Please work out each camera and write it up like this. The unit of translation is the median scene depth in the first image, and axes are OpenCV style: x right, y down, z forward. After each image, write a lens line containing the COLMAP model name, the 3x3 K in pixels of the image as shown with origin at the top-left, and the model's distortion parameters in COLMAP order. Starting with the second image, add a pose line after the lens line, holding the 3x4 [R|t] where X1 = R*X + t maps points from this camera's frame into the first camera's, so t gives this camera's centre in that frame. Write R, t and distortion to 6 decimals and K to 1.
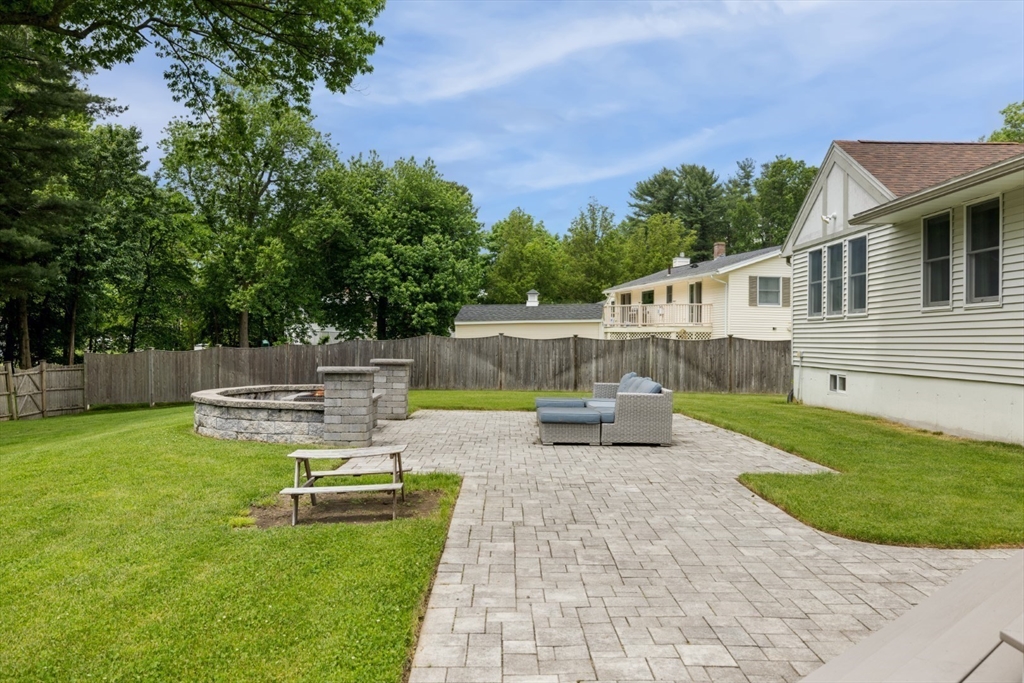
lens RADIAL K [[862.9, 0, 512.0], [0, 862.9, 341.5], [0, 0, 1]] dist [-0.006388, -0.003902]
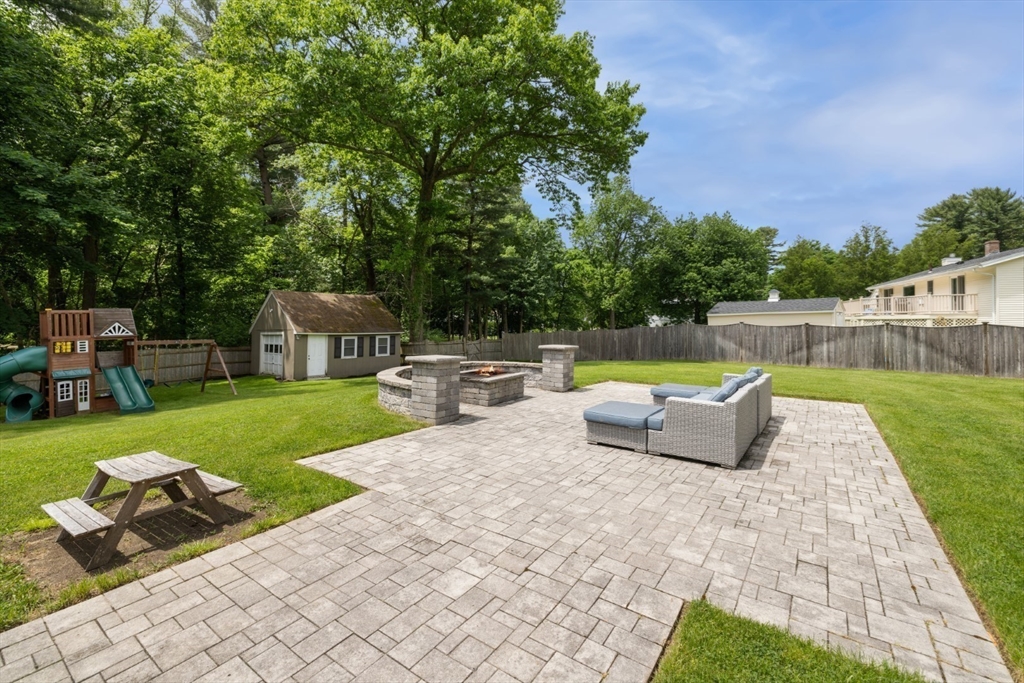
lens RADIAL K [[425.6, 0, 512.2], [0, 425.6, 313.1], [0, 0, 1]] dist [0.001977, 0.000339]
pose [[0.795703, -0.018072, -0.605417, 0.081520], [0.003062, 0.999662, -0.025816, -0.005167], [0.605679, 0.018688, 0.795489, 0.170088]]
